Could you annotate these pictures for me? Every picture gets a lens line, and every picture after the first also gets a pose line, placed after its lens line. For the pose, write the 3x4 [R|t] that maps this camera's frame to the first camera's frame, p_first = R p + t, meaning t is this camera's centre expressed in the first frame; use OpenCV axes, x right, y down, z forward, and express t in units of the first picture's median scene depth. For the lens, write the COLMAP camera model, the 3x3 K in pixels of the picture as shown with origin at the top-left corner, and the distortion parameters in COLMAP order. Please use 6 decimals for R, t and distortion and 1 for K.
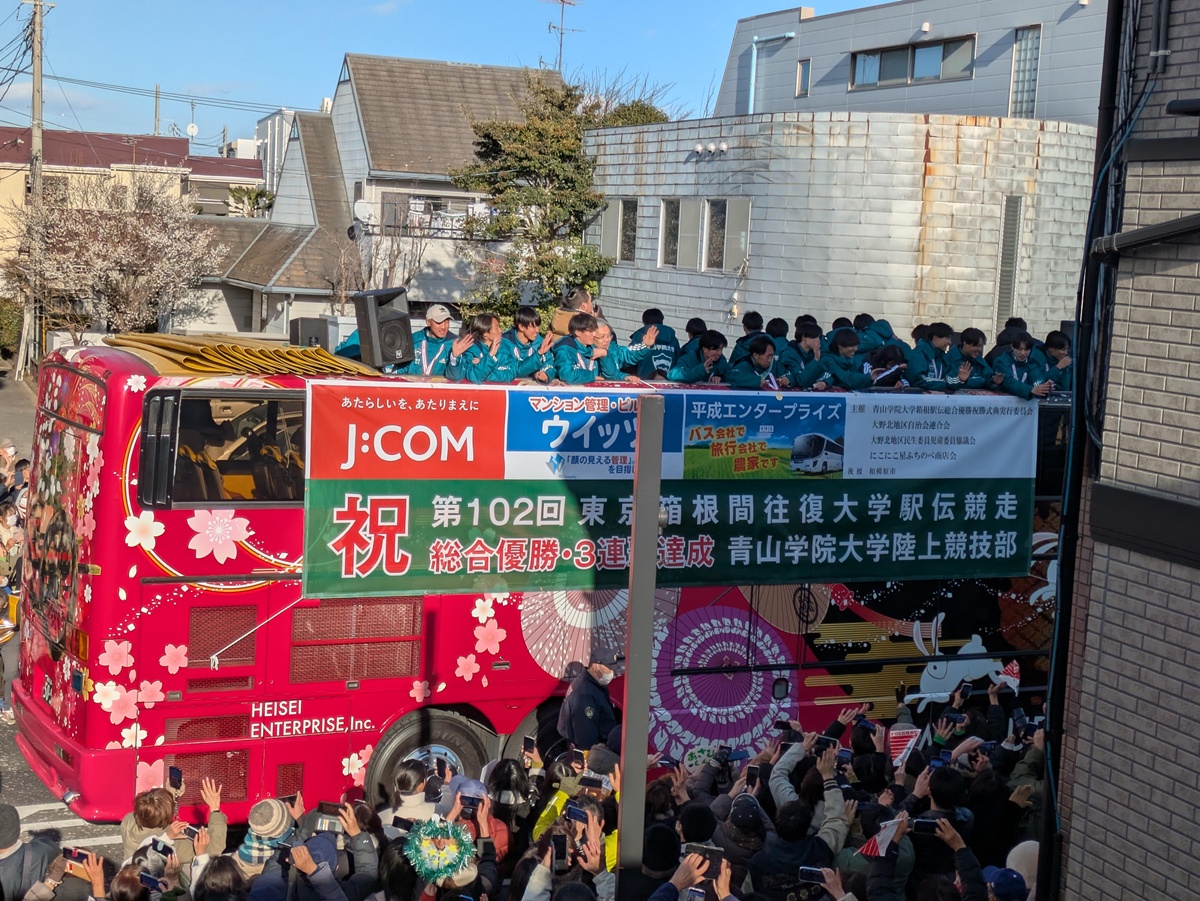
lens RADIAL K [[2872.1, 0, 565.1], [0, 2872.1, 450.0], [0, 0, 1]] dist [0.295976, -2.650776]
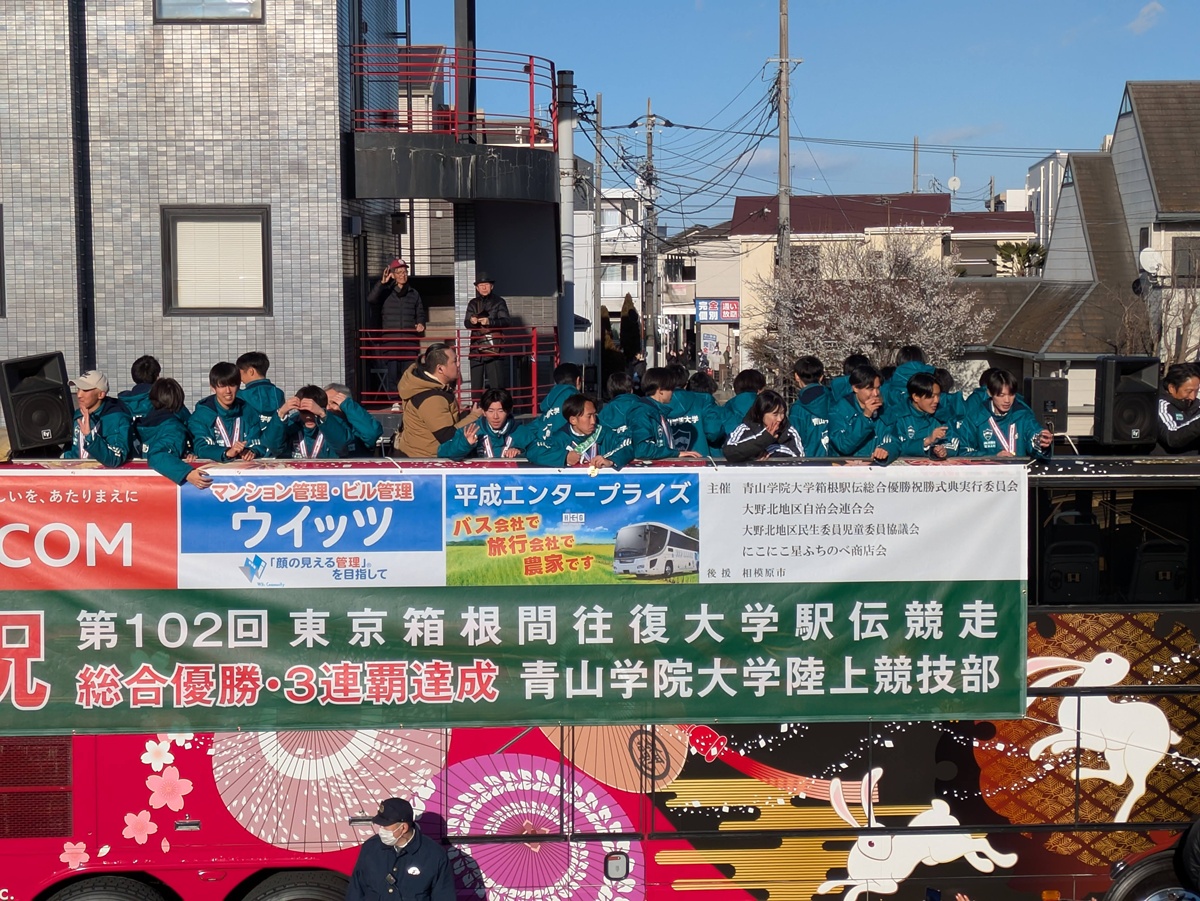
lens RADIAL K [[2872.1, 0, 565.1], [0, 2872.1, 450.0], [0, 0, 1]] dist [0.295976, -2.650776]
pose [[0.865417, -0.028058, -0.500267, 0.445325], [0.013268, 0.999364, -0.033098, -0.000256], [0.500877, 0.022005, 0.865238, 0.348684]]
